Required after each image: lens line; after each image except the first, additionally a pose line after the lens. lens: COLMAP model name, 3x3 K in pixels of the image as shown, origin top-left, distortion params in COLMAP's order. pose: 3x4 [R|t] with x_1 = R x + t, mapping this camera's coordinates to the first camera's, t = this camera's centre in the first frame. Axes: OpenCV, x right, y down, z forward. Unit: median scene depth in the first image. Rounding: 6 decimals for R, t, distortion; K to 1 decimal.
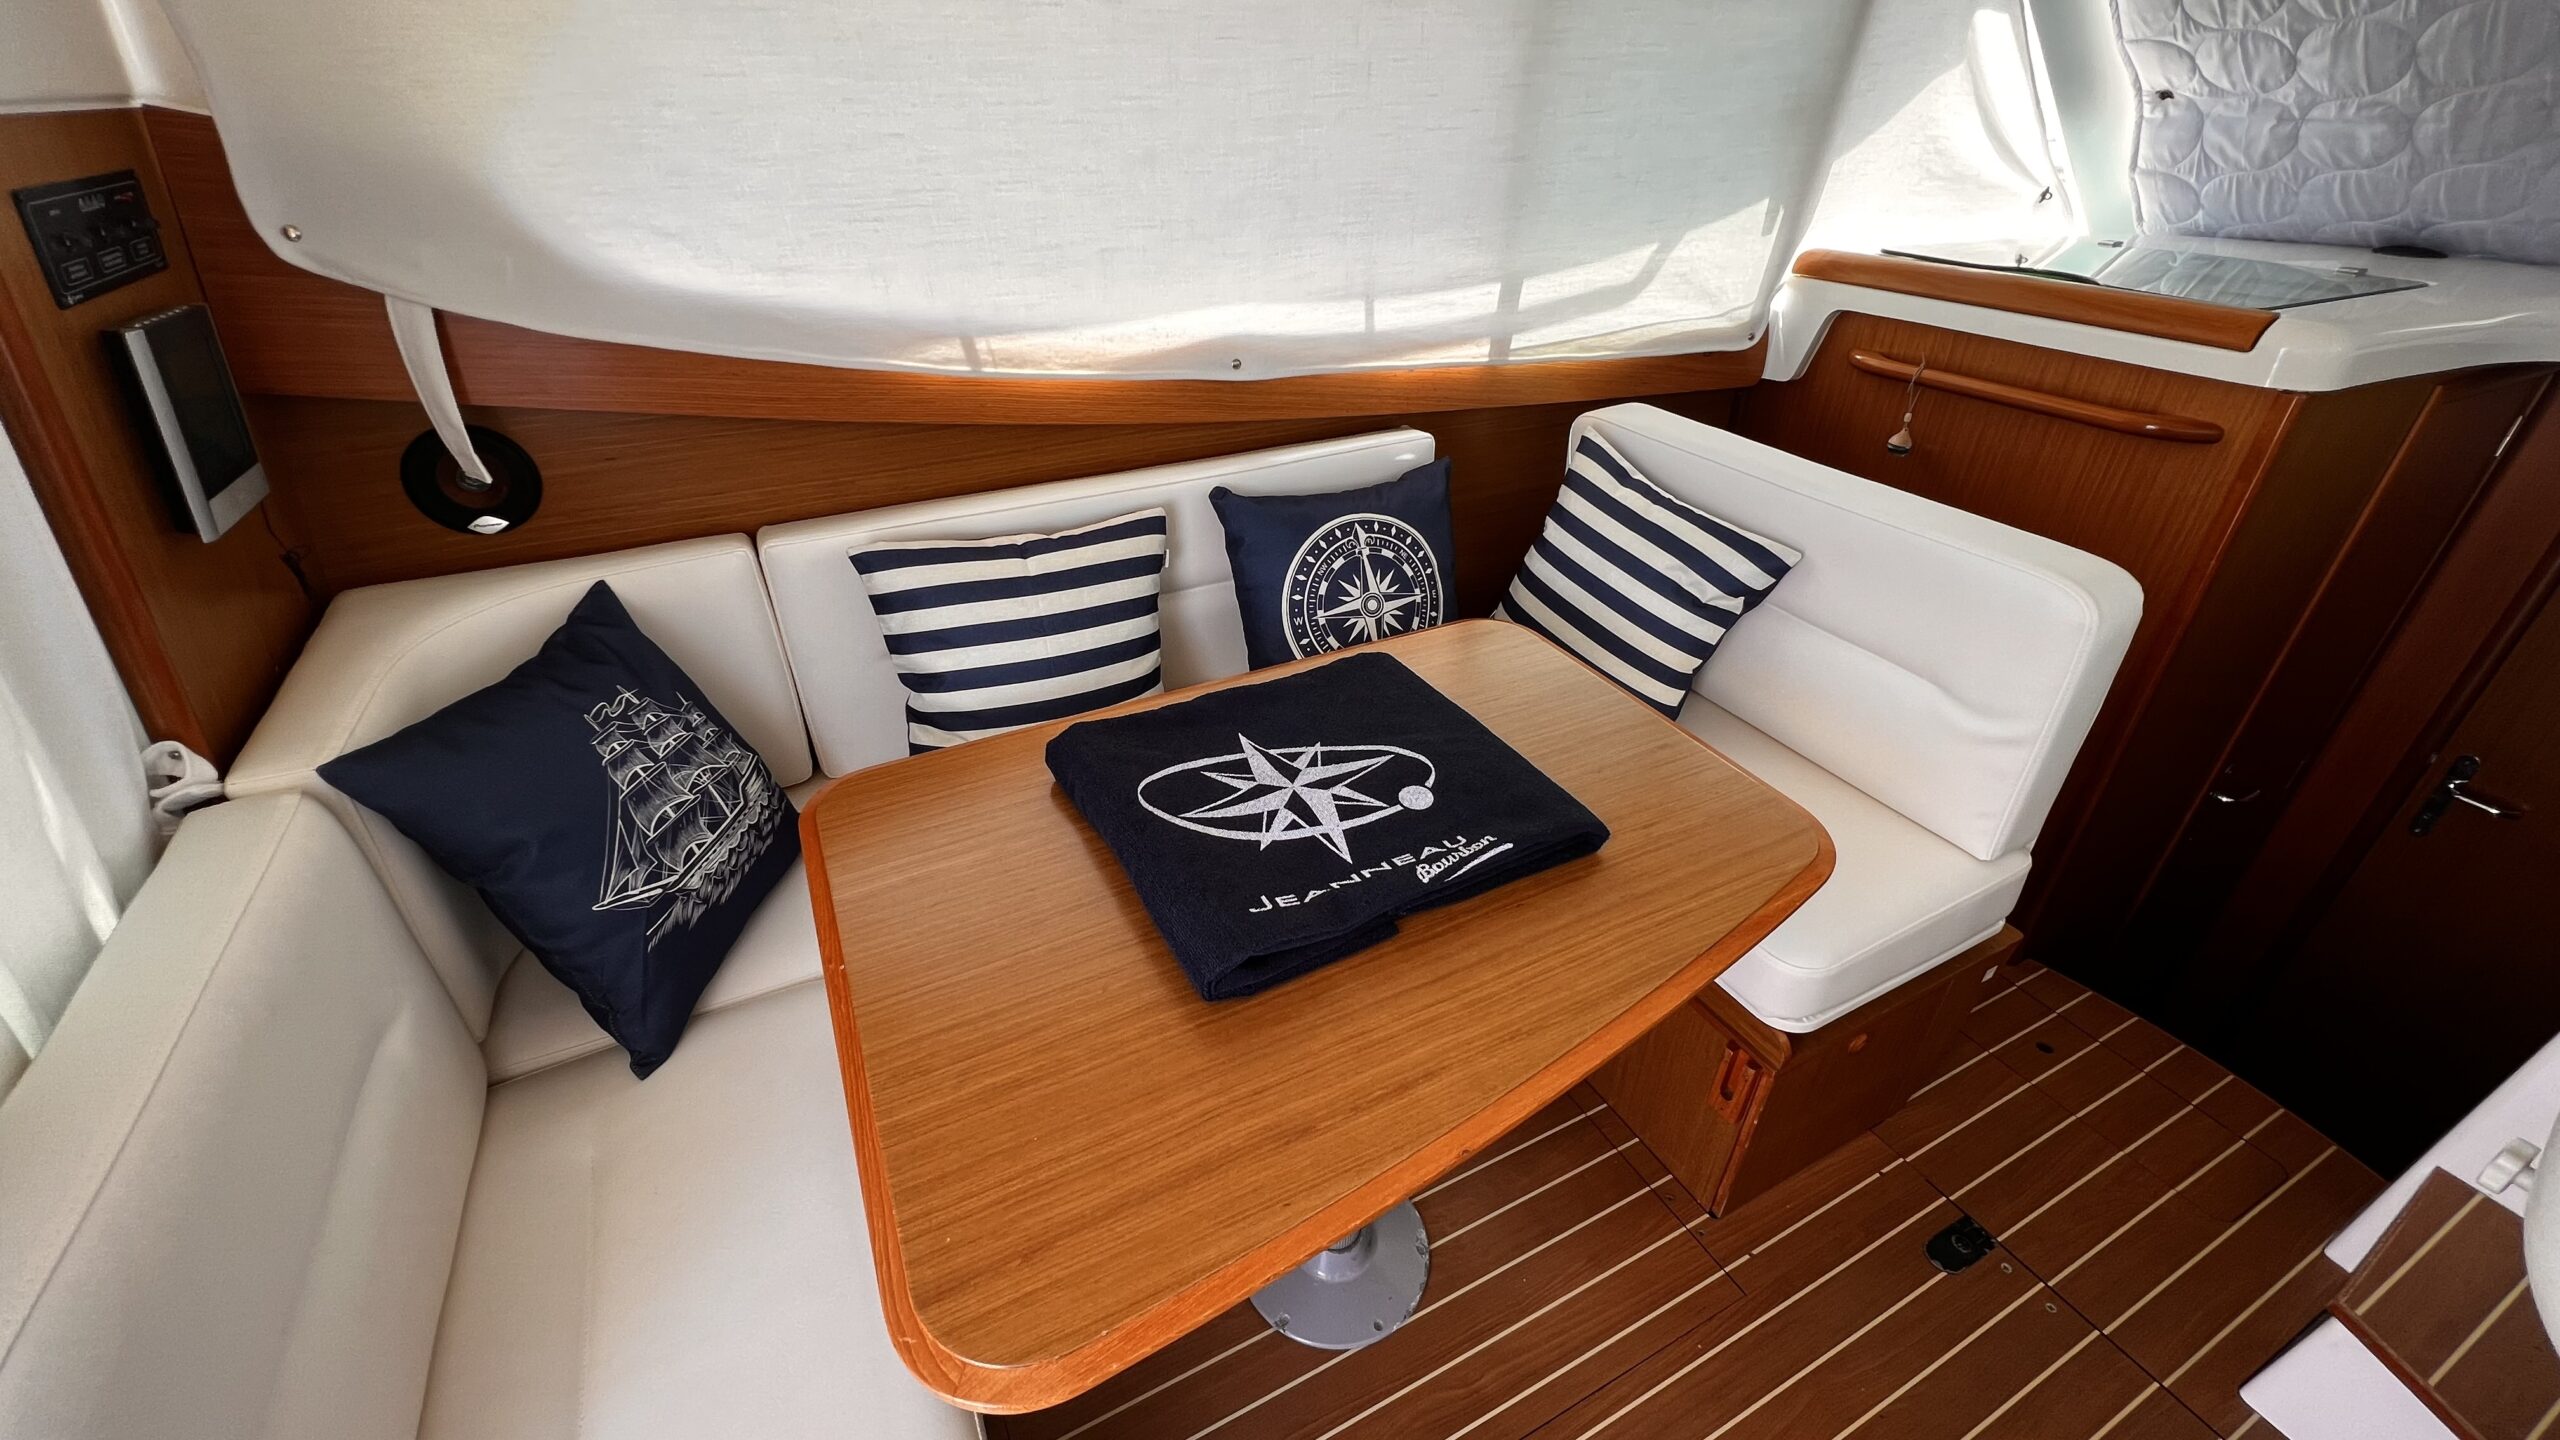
lens RADIAL K [[1018.3, 0, 1280.0], [0, 1018.3, 720.0], [0, 0, 1]] dist [0.000367, -0.000059]
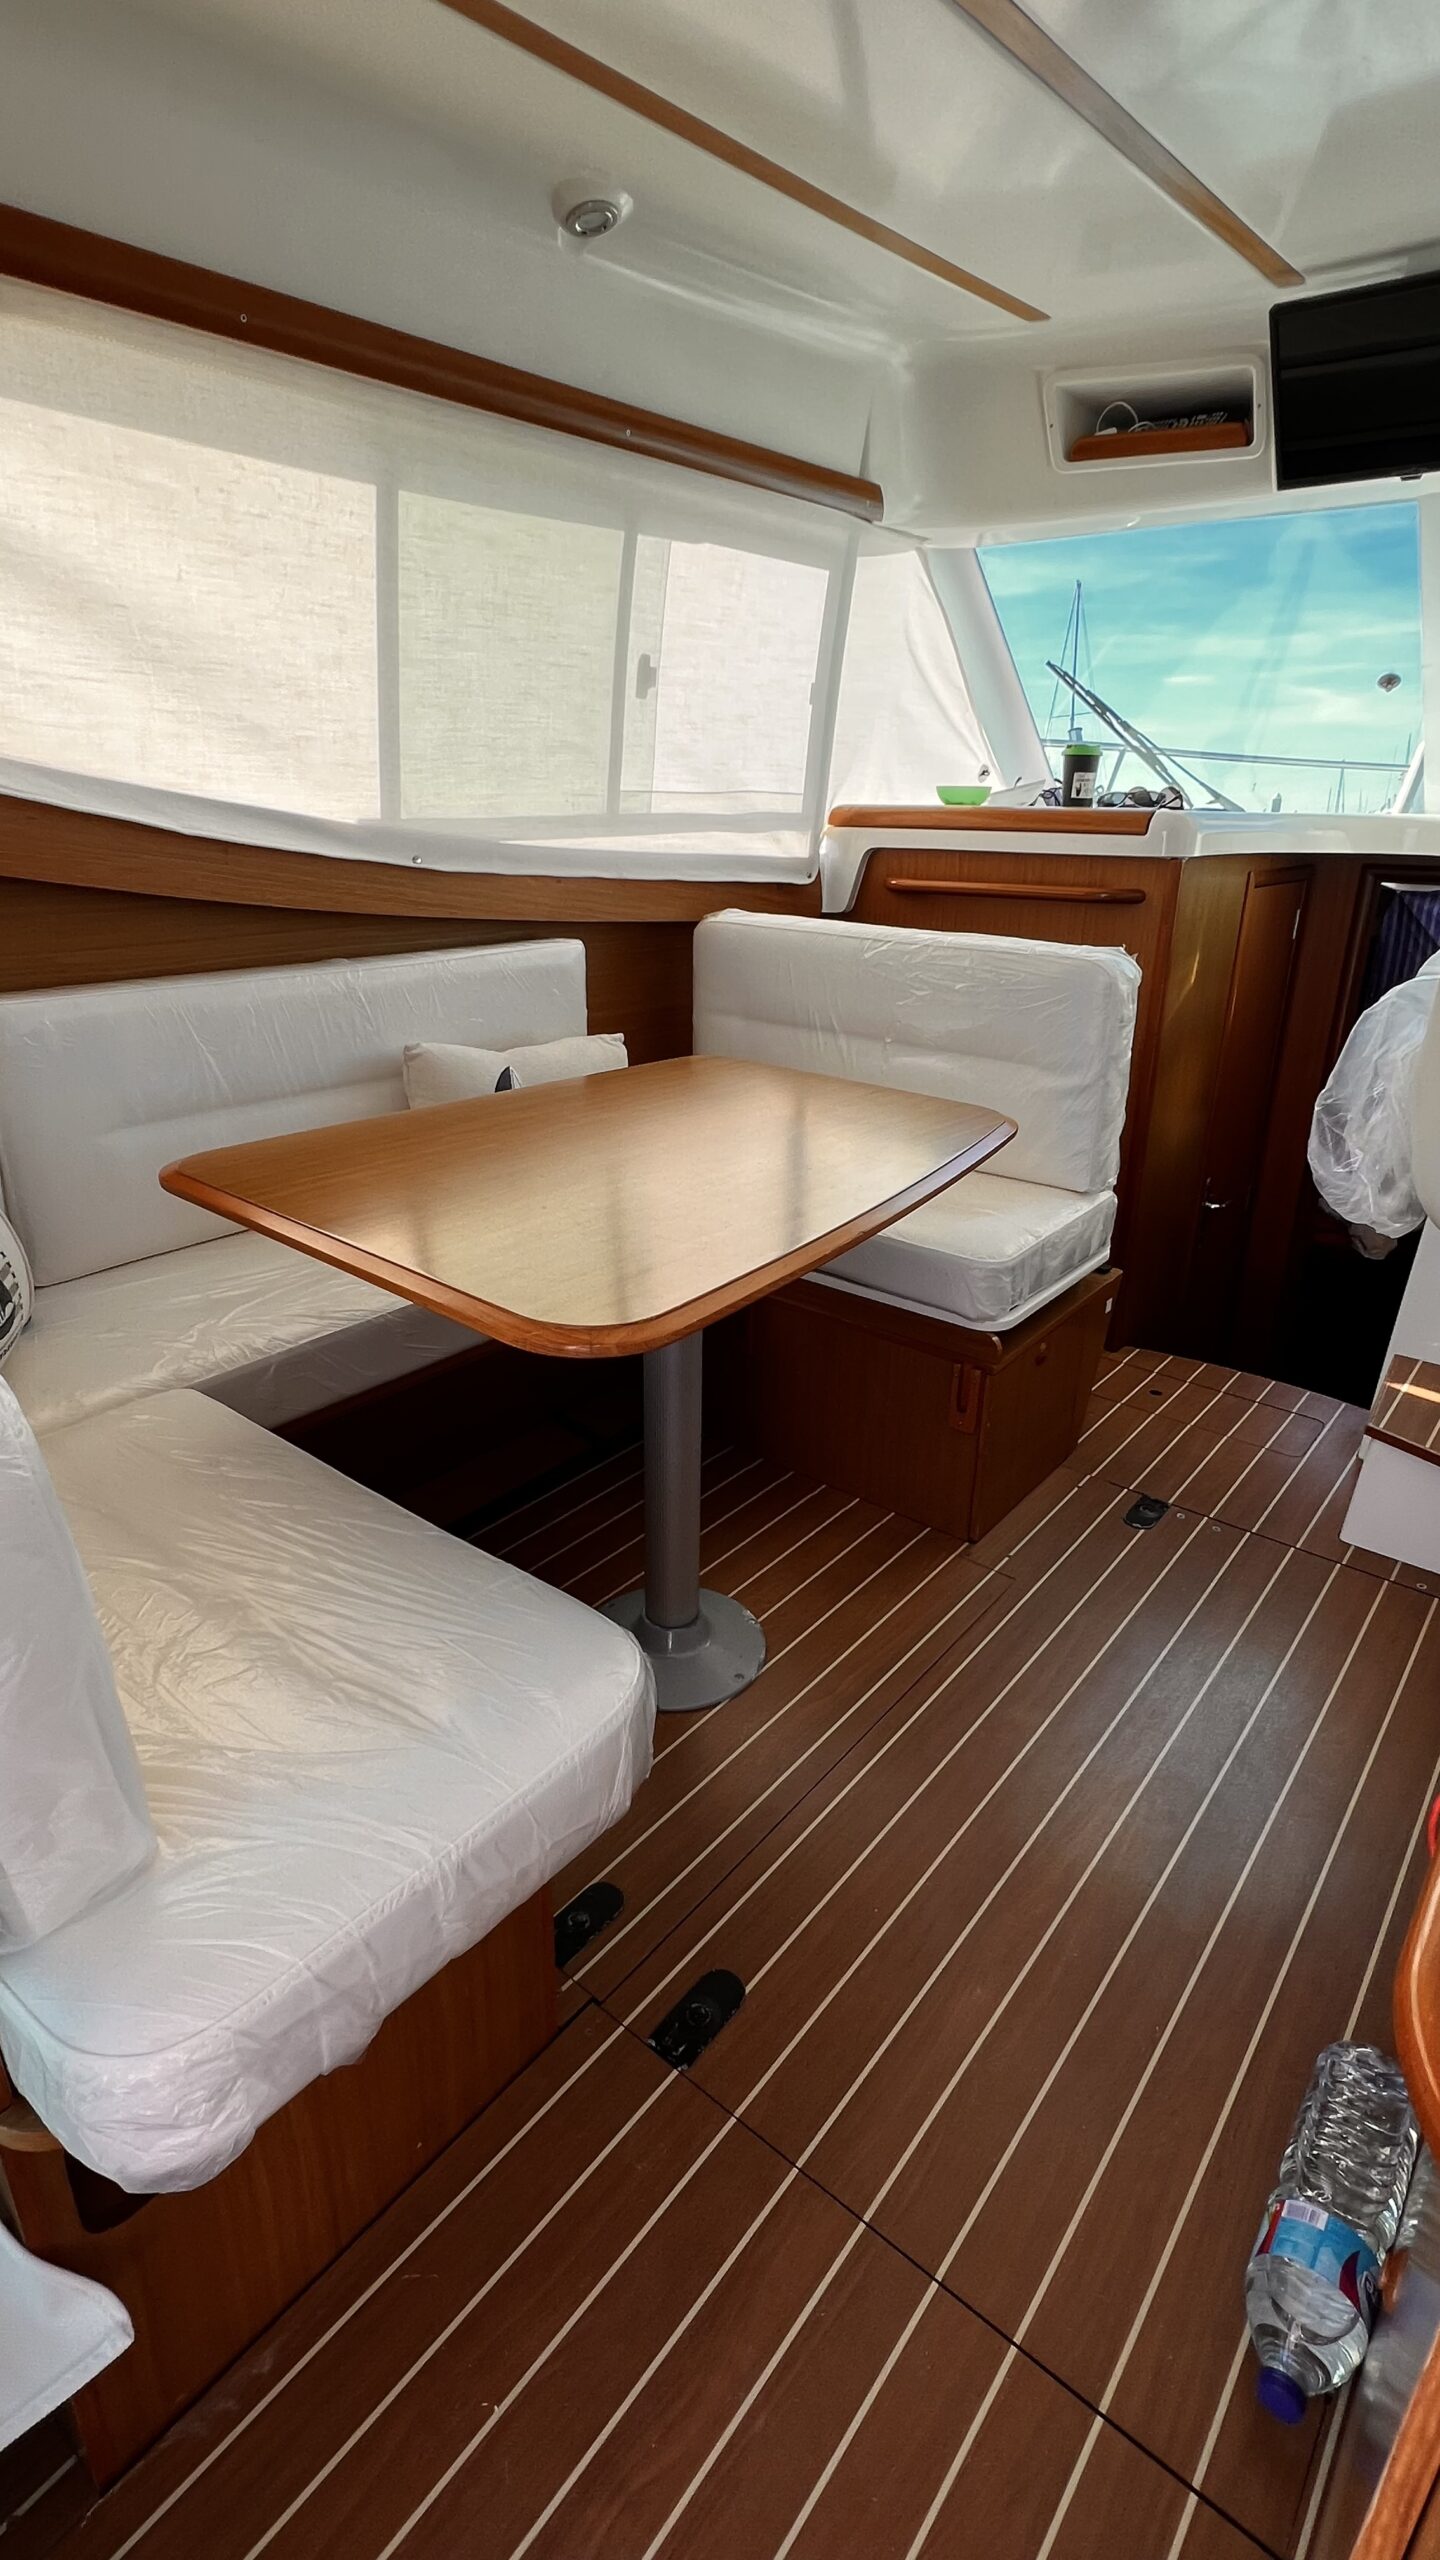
lens RADIAL K [[1182.8, 0, 720.0], [0, 1182.8, 1280.0], [0, 0, 1]] dist [0.001470, 0.000045]
pose [[0.914534, -0.144795, 0.377705, -0.283391], [0.206503, 0.970019, -0.128143, 0.305145], [-0.347827, 0.195188, 0.917016, -0.171593]]
